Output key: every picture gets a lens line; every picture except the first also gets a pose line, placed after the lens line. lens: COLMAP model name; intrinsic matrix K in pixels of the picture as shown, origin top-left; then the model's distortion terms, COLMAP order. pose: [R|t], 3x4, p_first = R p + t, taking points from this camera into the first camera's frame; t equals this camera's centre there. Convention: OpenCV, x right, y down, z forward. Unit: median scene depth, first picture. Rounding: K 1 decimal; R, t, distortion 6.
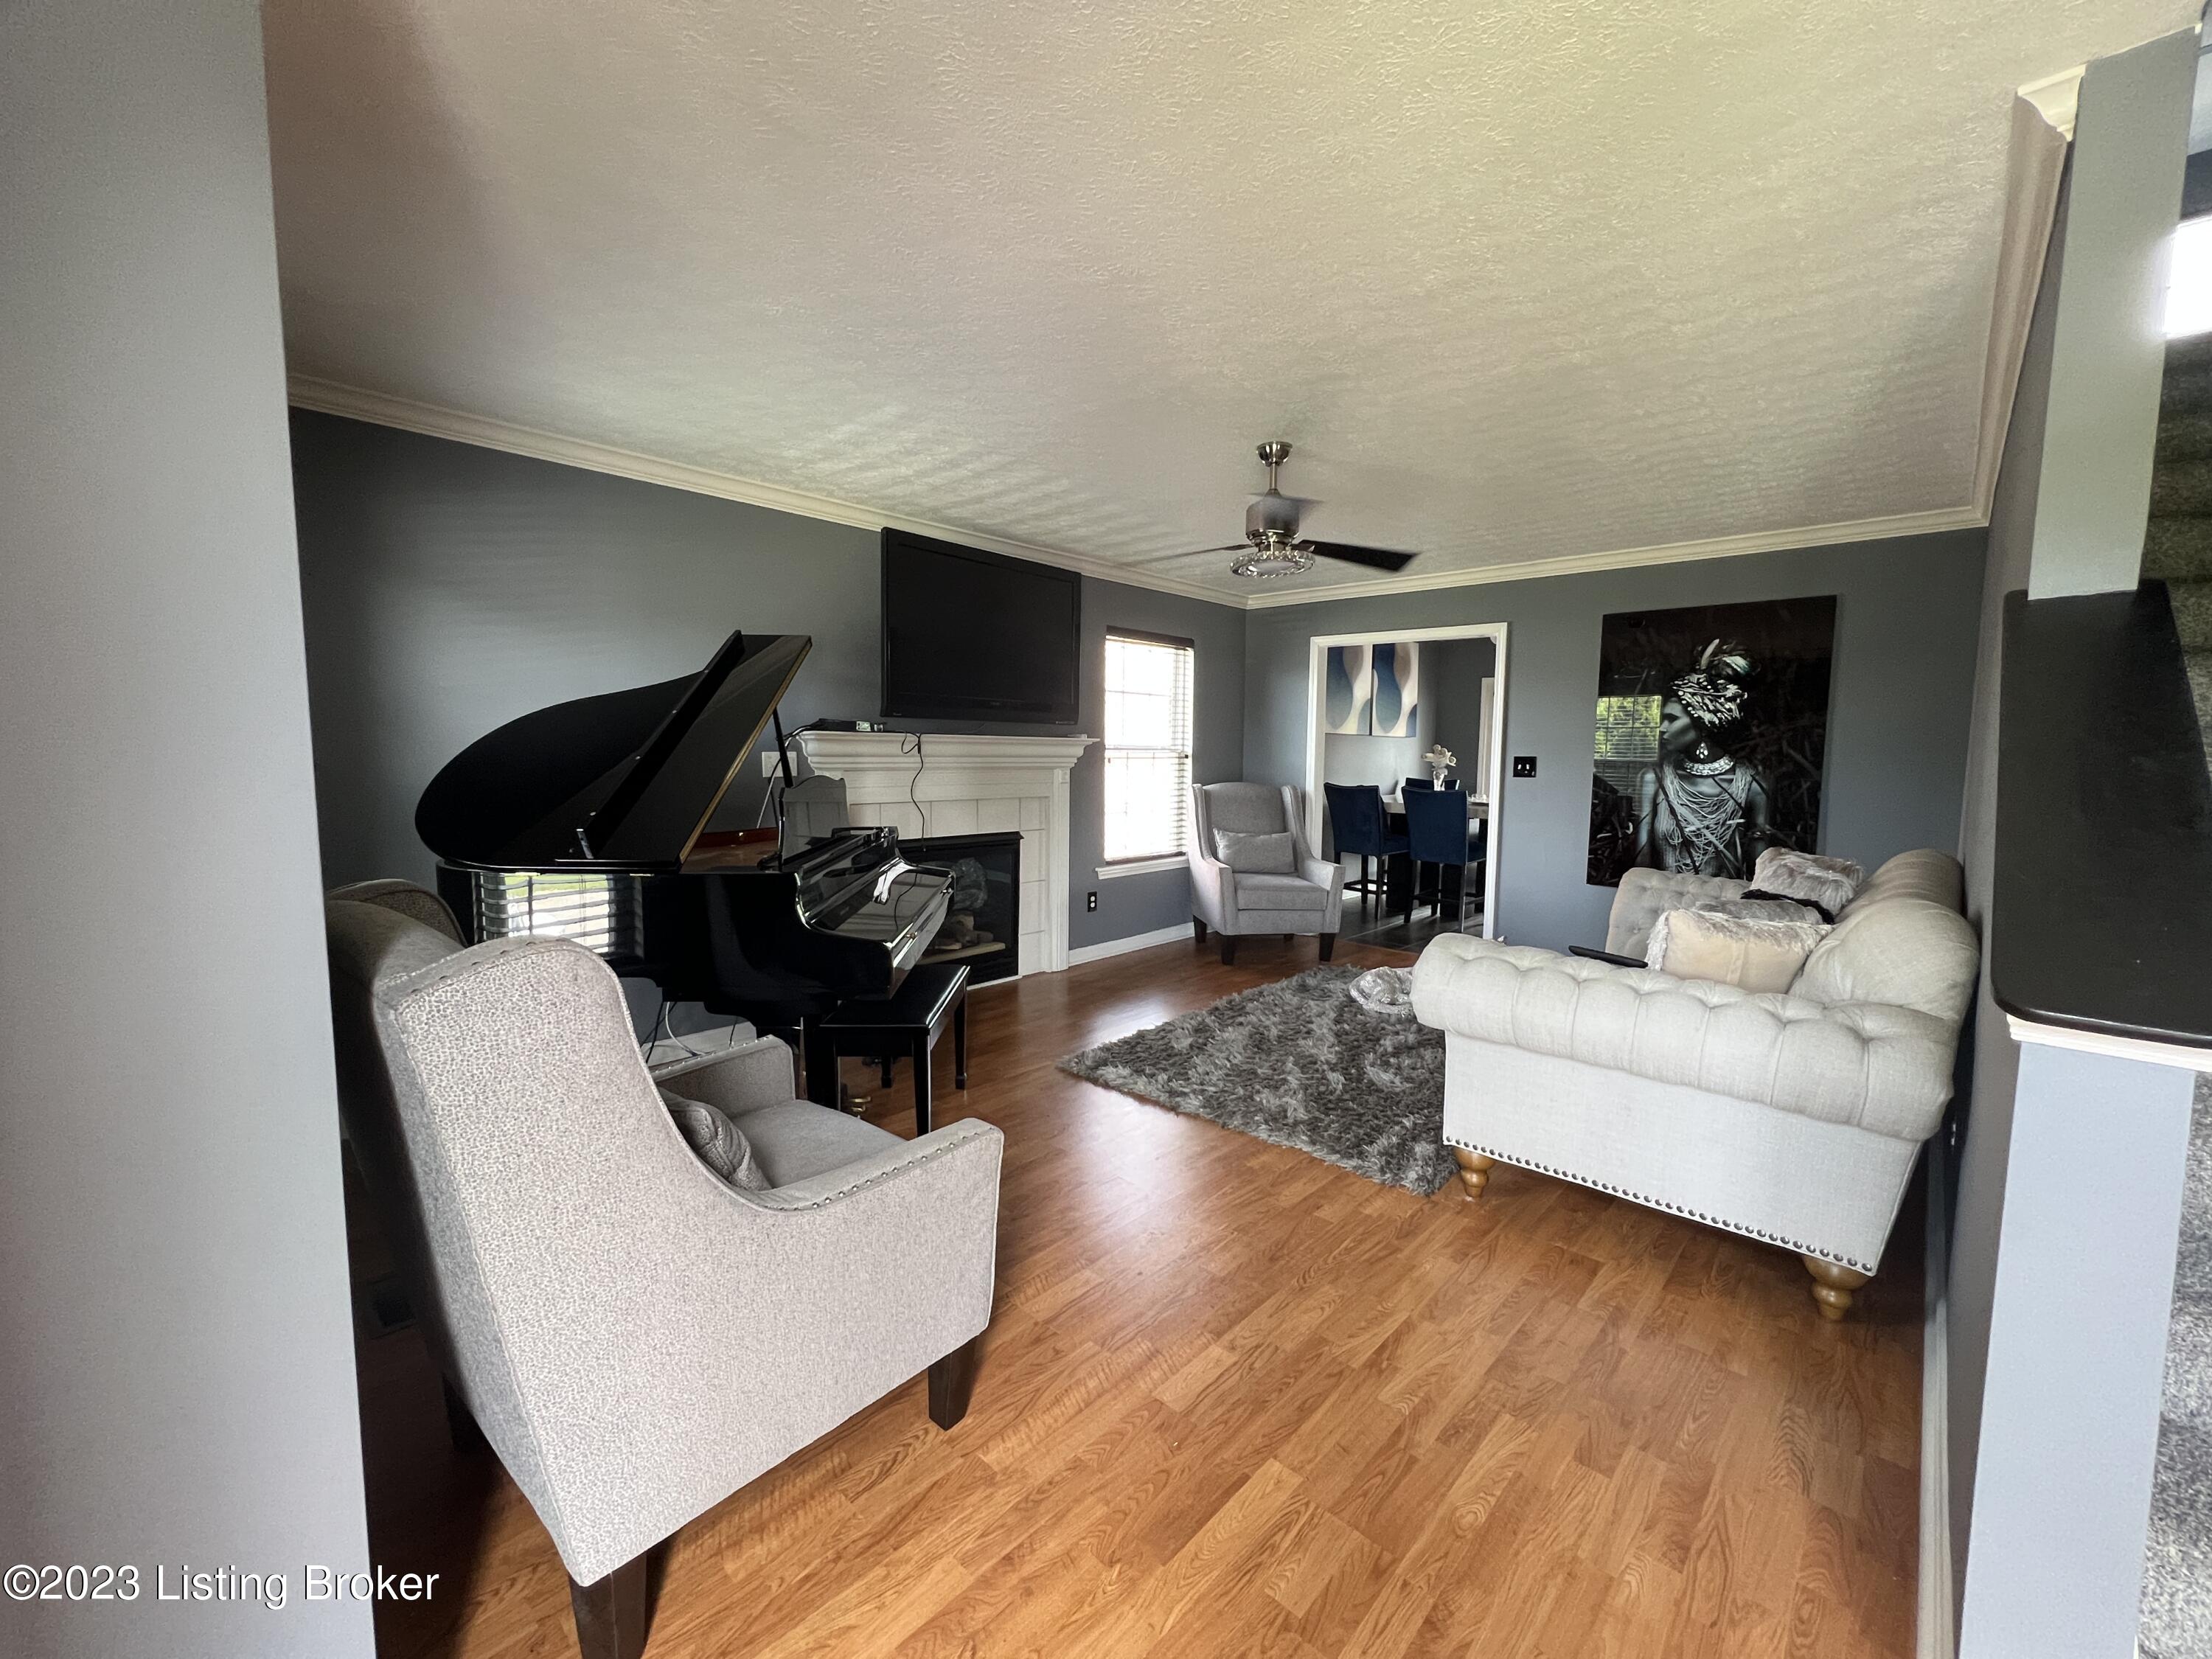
lens RADIAL K [[886.4, 0, 1099.9], [0, 886.4, 826.6], [0, 0, 1]] dist [-0.004730, 0.000766]
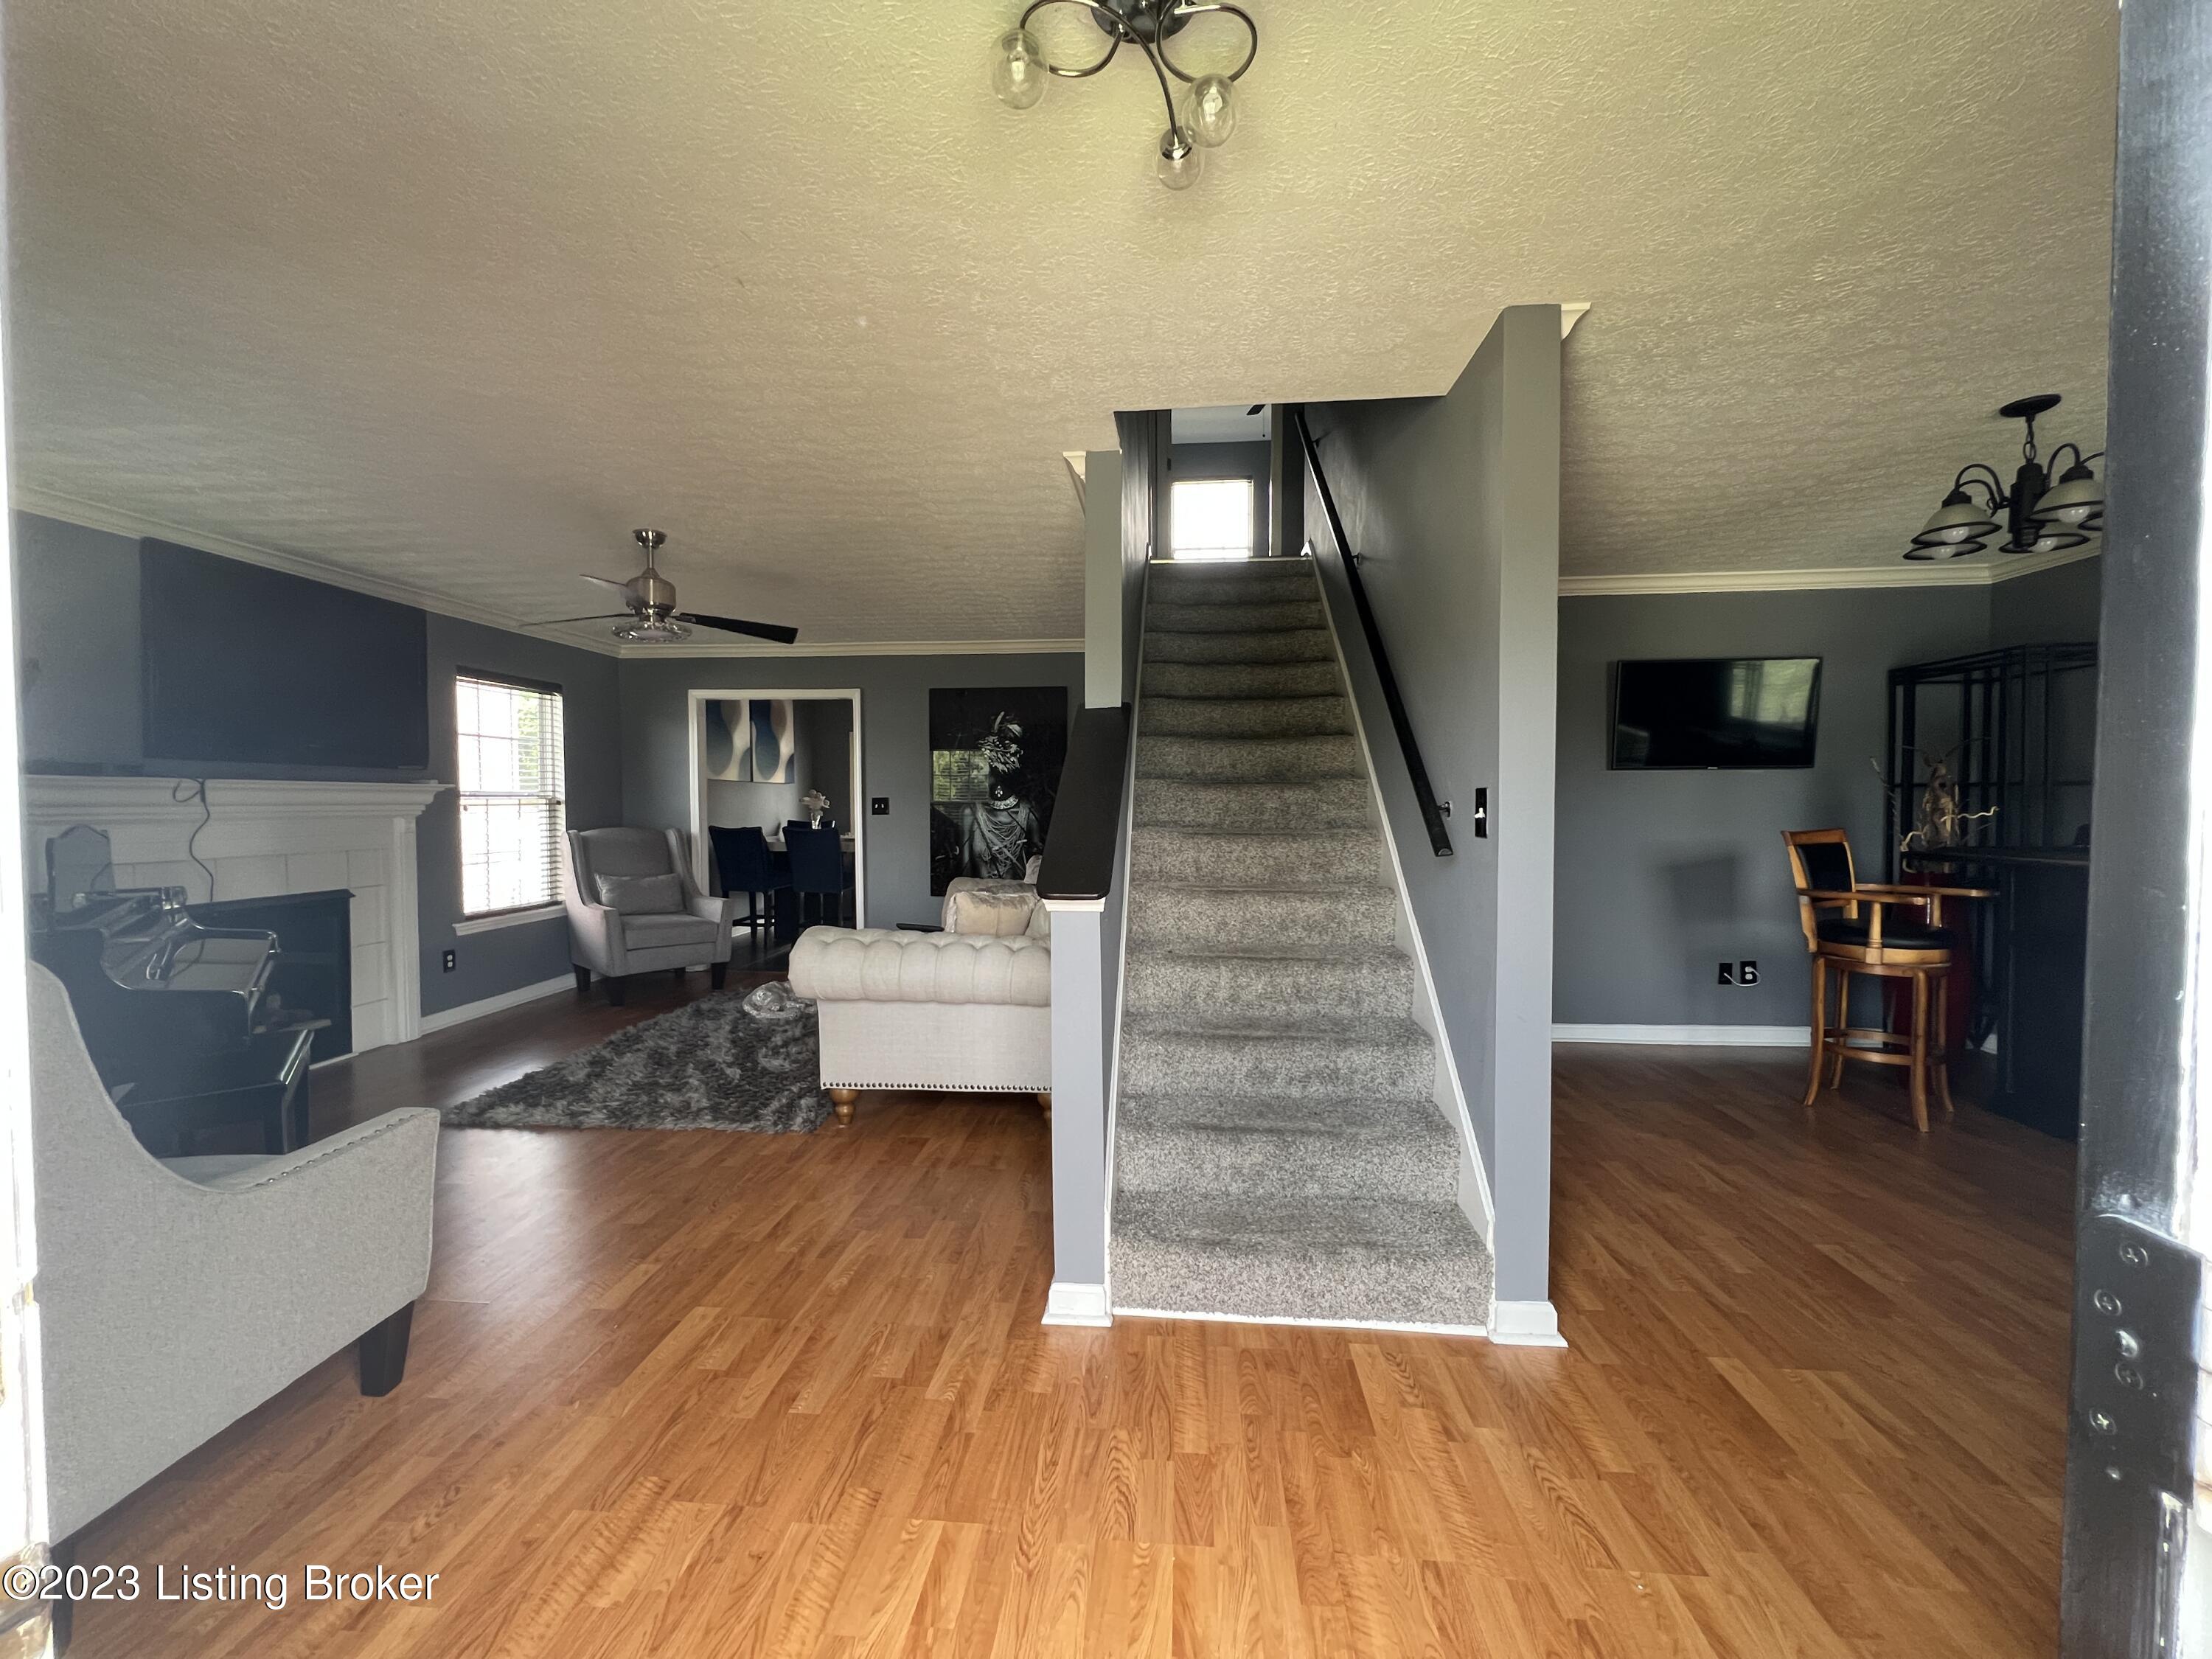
lens RADIAL K [[883.0, 0, 1099.7], [0, 883.0, 822.8], [0, 0, 1]] dist [-0.001731, 0.000302]
pose [[0.785645, -0.030835, 0.617909, -0.066280], [0.066775, 0.997149, -0.035141, 0.031386], [-0.615063, 0.068869, 0.785464, -0.245764]]
